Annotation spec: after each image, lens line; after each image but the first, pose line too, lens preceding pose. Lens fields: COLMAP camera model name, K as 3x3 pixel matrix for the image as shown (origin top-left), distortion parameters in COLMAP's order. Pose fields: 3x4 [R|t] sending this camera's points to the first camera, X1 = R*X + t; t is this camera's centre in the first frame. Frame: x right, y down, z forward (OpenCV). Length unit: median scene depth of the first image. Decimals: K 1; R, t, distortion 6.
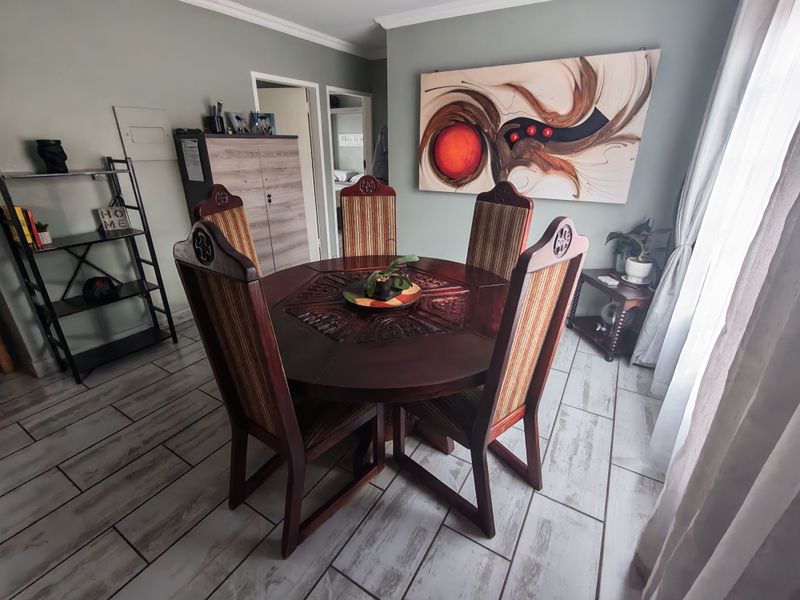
lens RADIAL K [[367.6, 0, 397.2], [0, 367.6, 300.4], [0, 0, 1]] dist [0.001299, -0.000137]
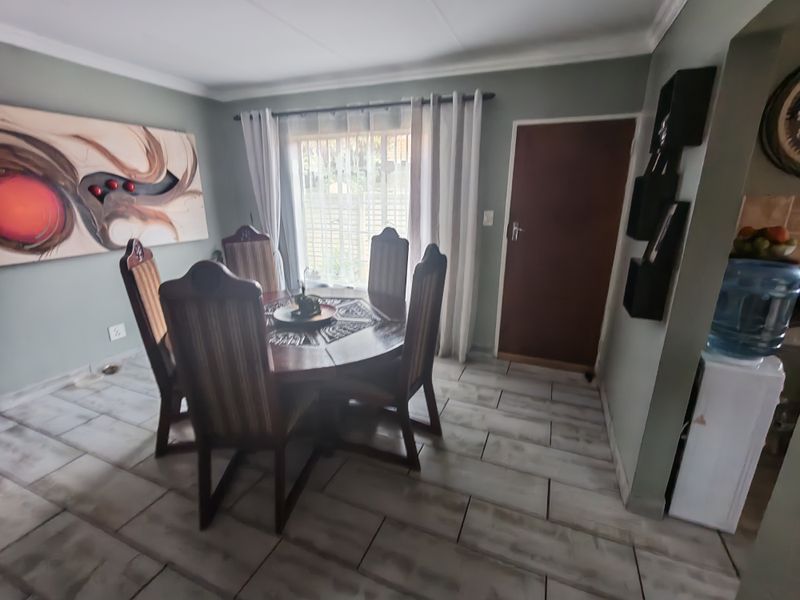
lens RADIAL K [[367.6, 0, 396.7], [0, 367.6, 299.7], [0, 0, 1]] dist [0.001299, -0.000137]
pose [[-0.161166, -0.274168, 0.948081, -0.823075], [0.390981, 0.864304, 0.316405, -0.211433], [-0.906178, 0.421675, -0.032102, 0.475874]]
